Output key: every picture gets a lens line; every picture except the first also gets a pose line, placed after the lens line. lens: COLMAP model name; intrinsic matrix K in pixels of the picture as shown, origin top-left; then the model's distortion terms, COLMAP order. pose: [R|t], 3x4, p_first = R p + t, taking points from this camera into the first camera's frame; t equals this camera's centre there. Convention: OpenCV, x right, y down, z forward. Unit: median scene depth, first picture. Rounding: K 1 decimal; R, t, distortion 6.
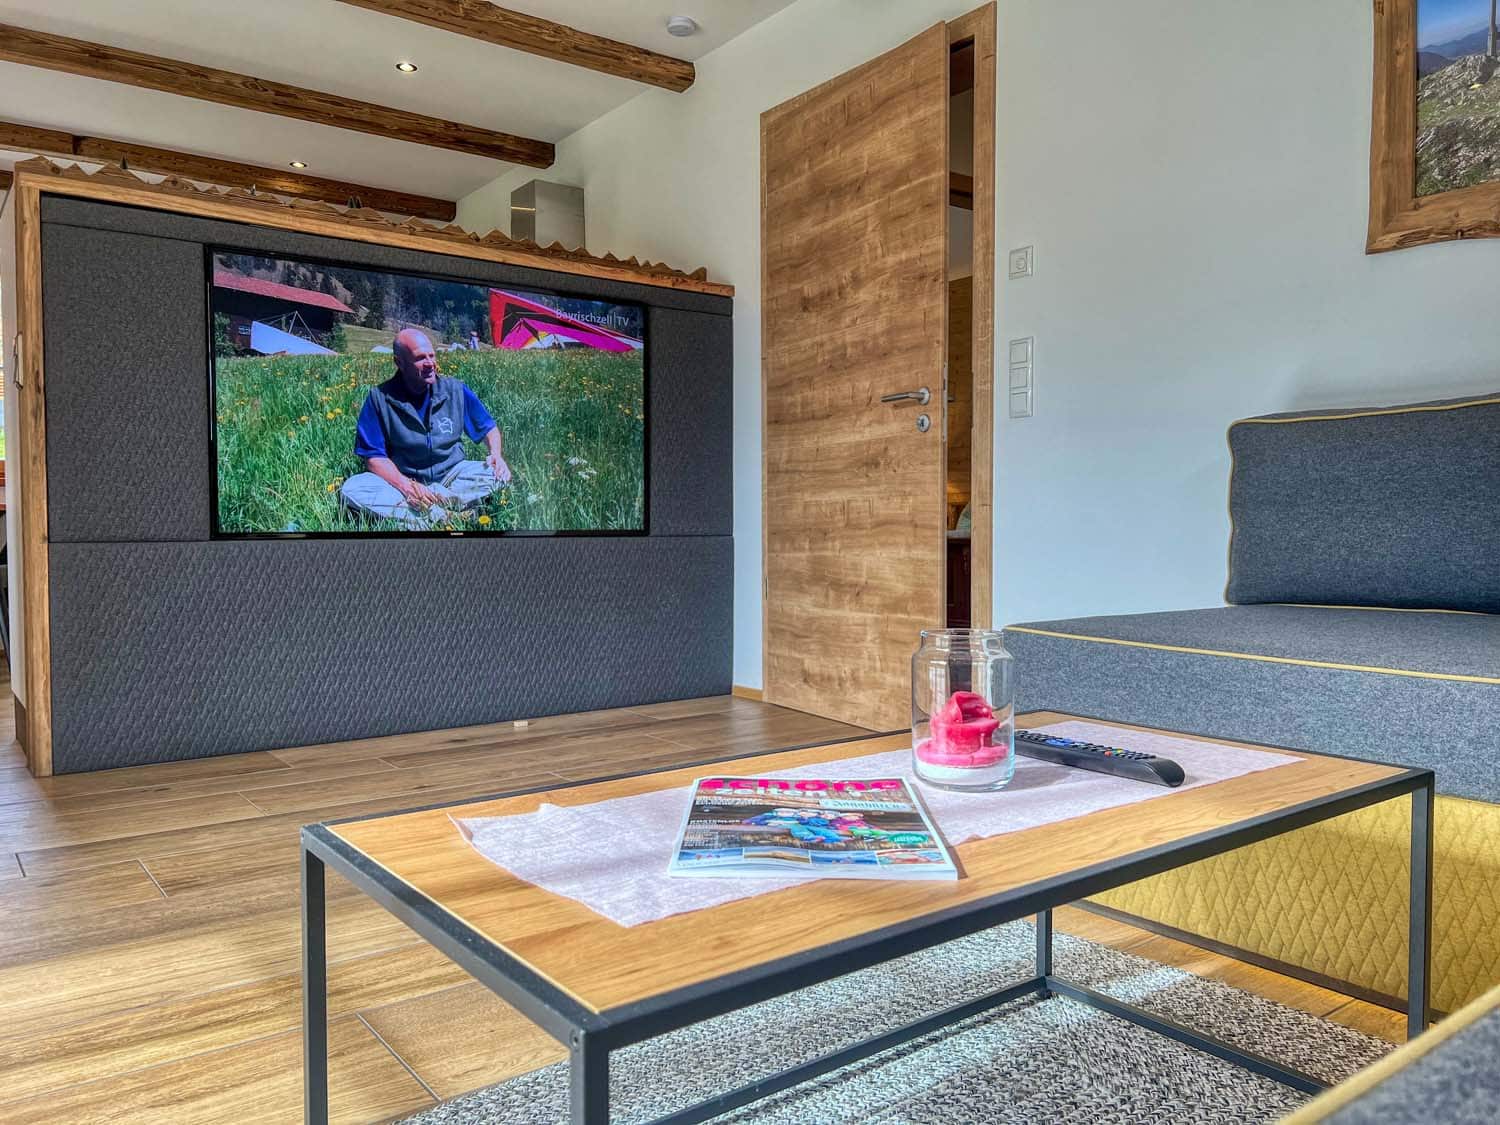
lens RADIAL K [[1123.6, 0, 752.1], [0, 1123.6, 568.0], [0, 0, 1]] dist [0.047871, -0.059415]
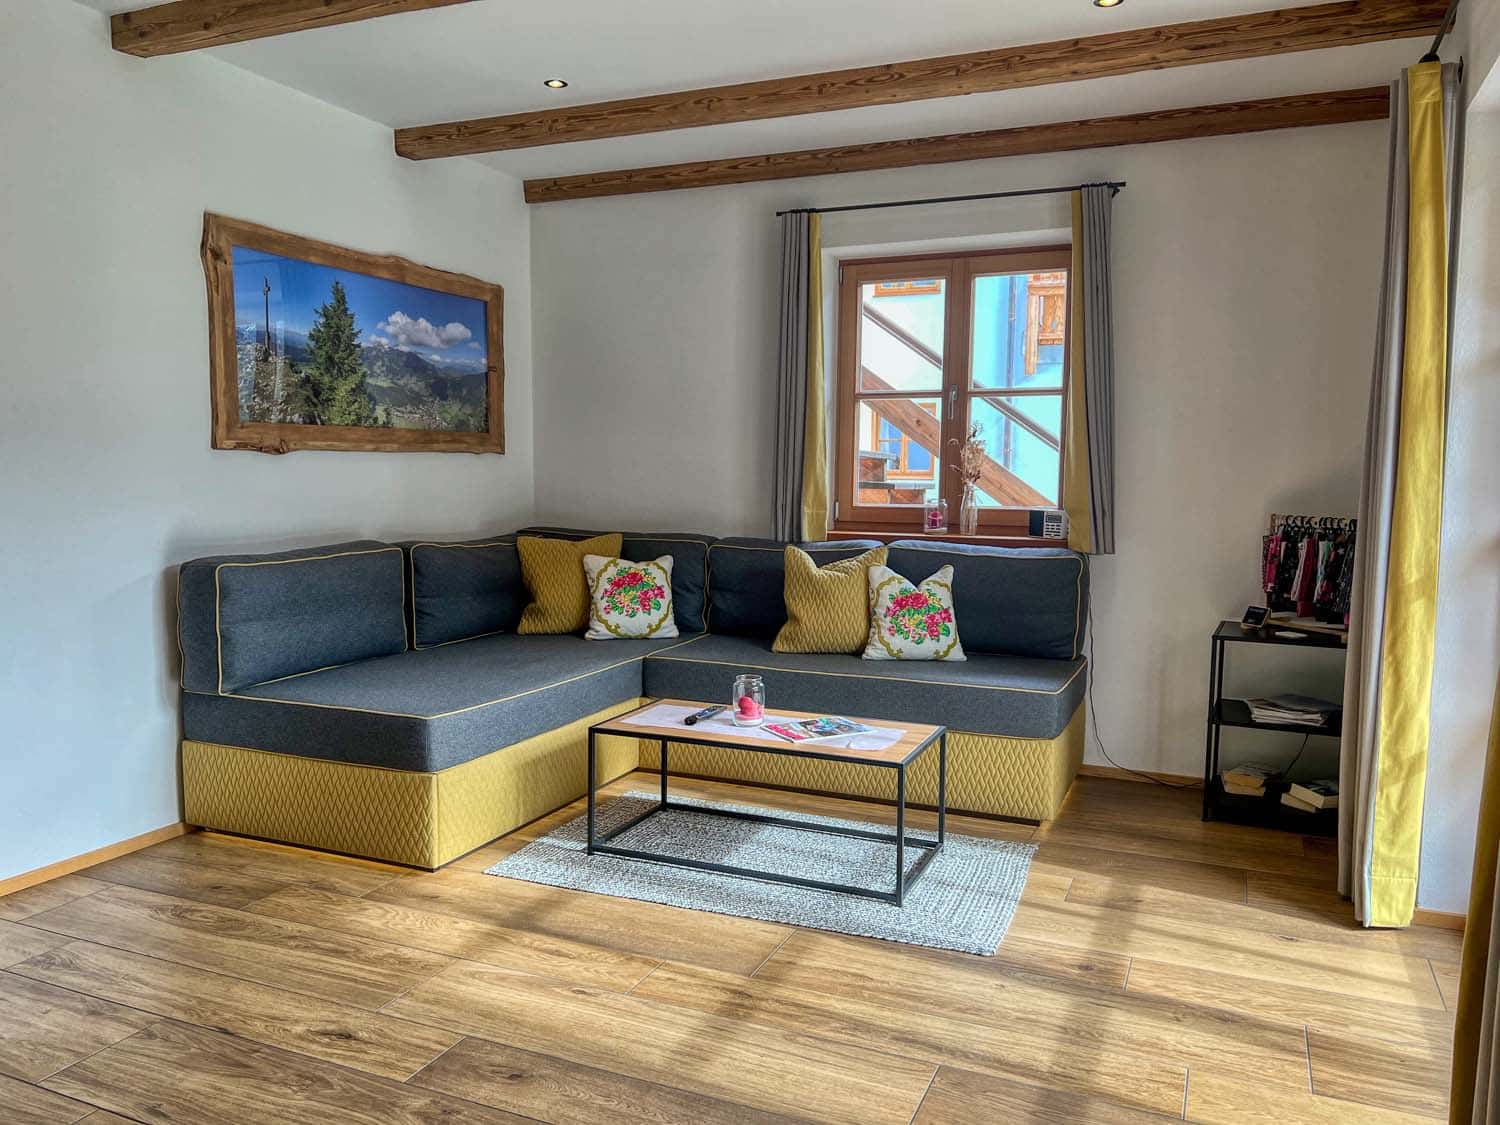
lens RADIAL K [[1123.6, 0, 759.5], [0, 1123.6, 563.8], [0, 0, 1]] dist [0.047871, -0.059415]
pose [[-0.500793, -0.073134, 0.862472, -0.828881], [0.024236, 0.994849, 0.098431, -0.186894], [-0.865228, 0.070196, -0.496441, 0.828004]]
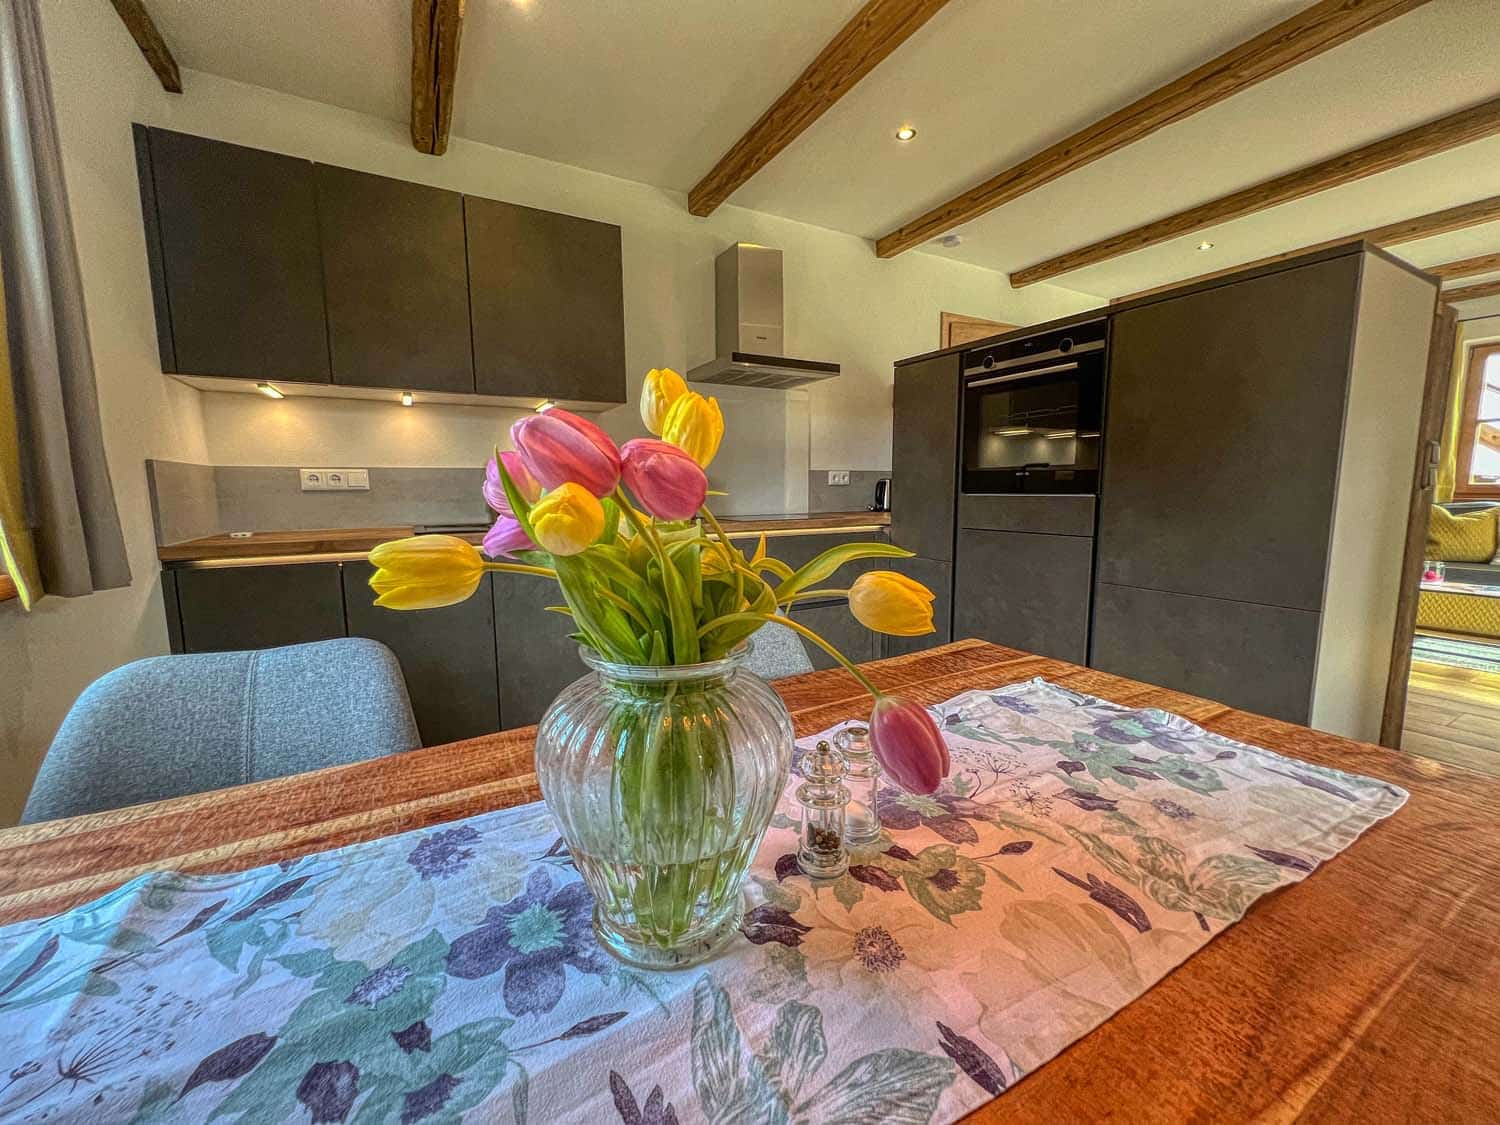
lens RADIAL K [[597.0, 0, 762.3], [0, 597.0, 565.2], [0, 0, 1]] dist [-0.004091, -0.000821]
pose [[0.126902, -0.125908, 0.983892, -1.202101], [0.040411, 0.991744, 0.121701, -0.162715], [-0.991092, 0.024316, 0.130943, 1.439483]]
